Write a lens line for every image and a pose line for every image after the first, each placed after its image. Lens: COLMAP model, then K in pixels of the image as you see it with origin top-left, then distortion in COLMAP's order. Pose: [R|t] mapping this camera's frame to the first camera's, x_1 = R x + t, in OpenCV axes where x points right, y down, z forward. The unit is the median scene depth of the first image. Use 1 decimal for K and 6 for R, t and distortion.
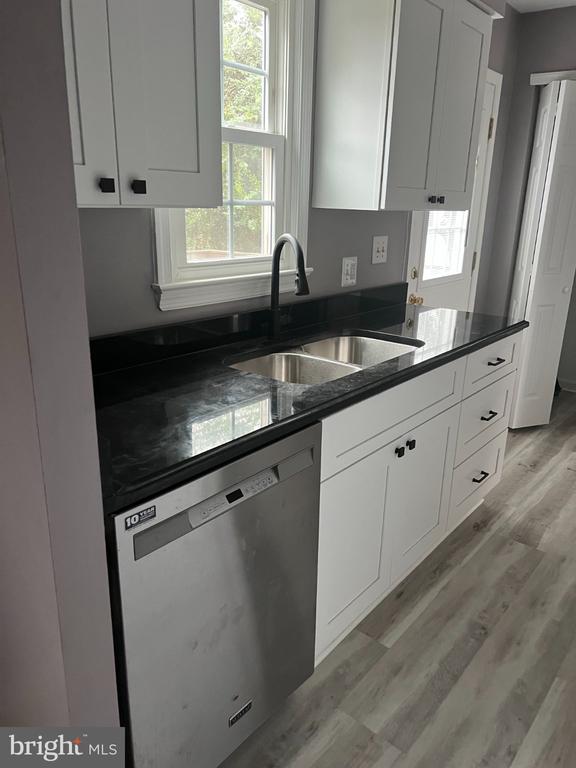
lens RADIAL K [[576.1, 0, 287.4], [0, 576.1, 385.4], [0, 0, 1]] dist [0.037143, -0.040444]
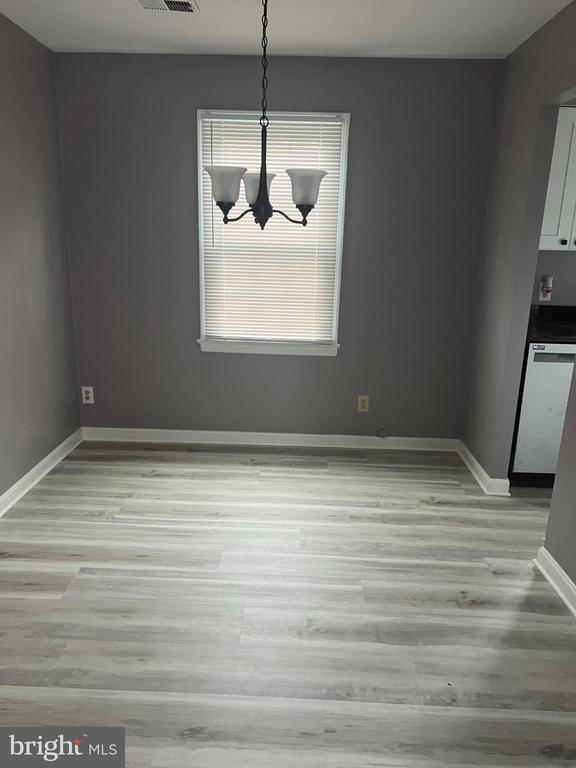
lens RADIAL K [[576.1, 0, 287.1], [0, 576.1, 384.4], [0, 0, 1]] dist [0.037143, -0.040444]
pose [[0.605576, 0.194110, -0.771751, 0.949226], [-0.255744, 0.965821, 0.042246, 0.441143], [0.753573, 0.171788, 0.634520, -1.360185]]
